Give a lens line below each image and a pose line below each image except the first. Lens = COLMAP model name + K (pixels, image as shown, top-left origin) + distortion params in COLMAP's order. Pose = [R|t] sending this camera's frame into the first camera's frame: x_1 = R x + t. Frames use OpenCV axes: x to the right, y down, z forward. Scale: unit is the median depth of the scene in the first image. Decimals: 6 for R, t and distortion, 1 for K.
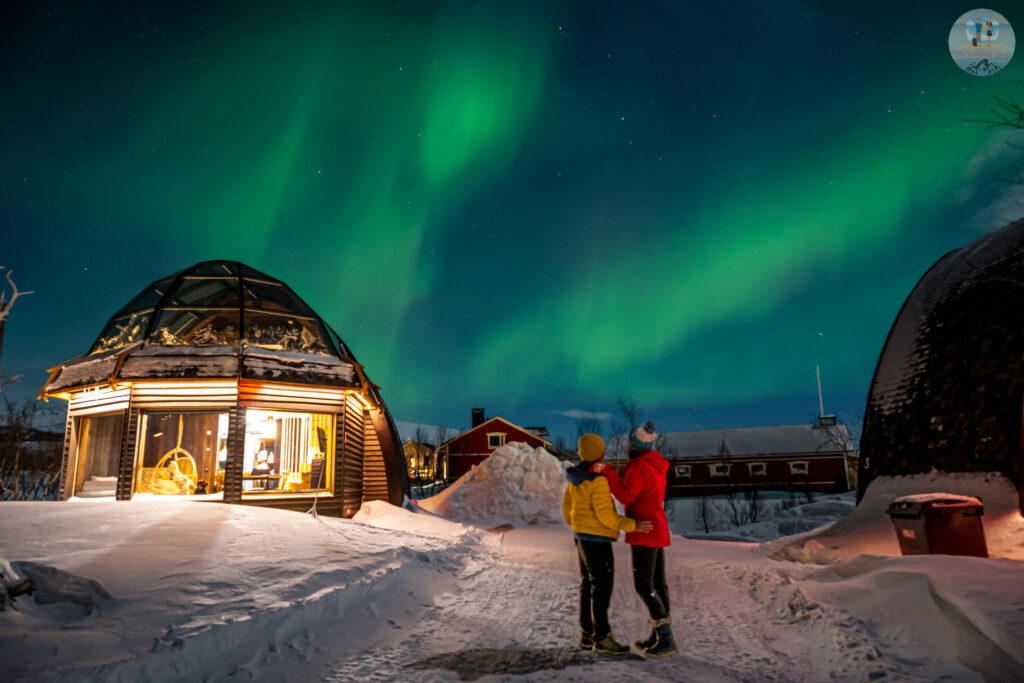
lens RADIAL K [[767.1, 0, 512.0], [0, 767.1, 341.5], [0, 0, 1]] dist [0.102596, -0.038445]
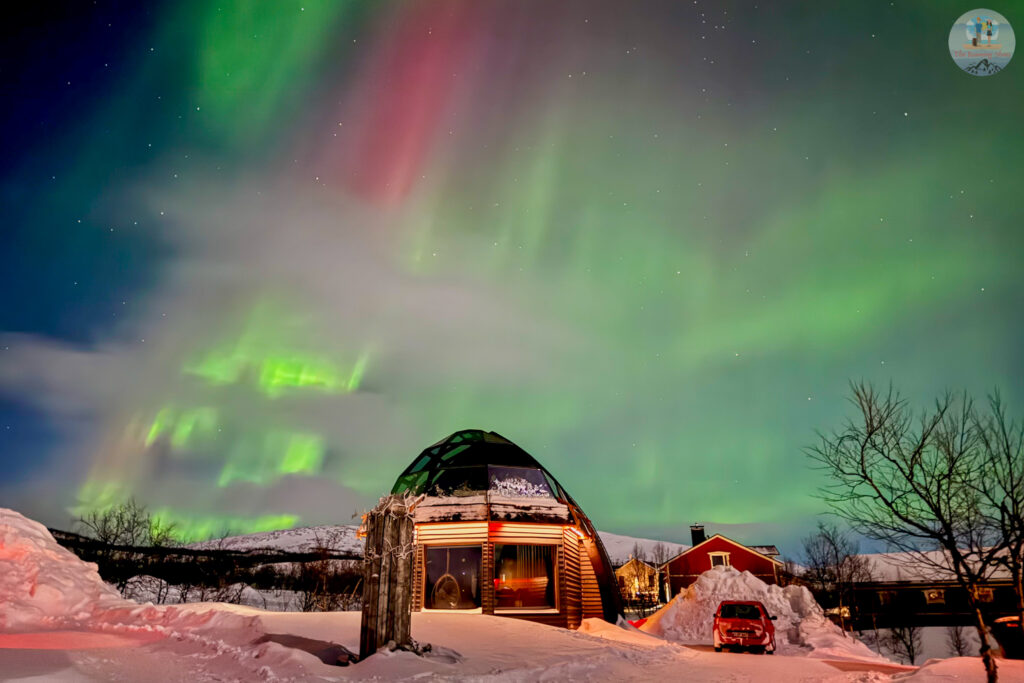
lens RADIAL K [[767.1, 0, 512.0], [0, 767.1, 341.5], [0, 0, 1]] dist [0.102596, -0.038445]
pose [[0.962094, -0.083595, -0.259591, 0.057222], [0.044886, 0.987419, -0.151619, -0.046024], [0.269000, 0.134220, 0.953742, -0.271464]]
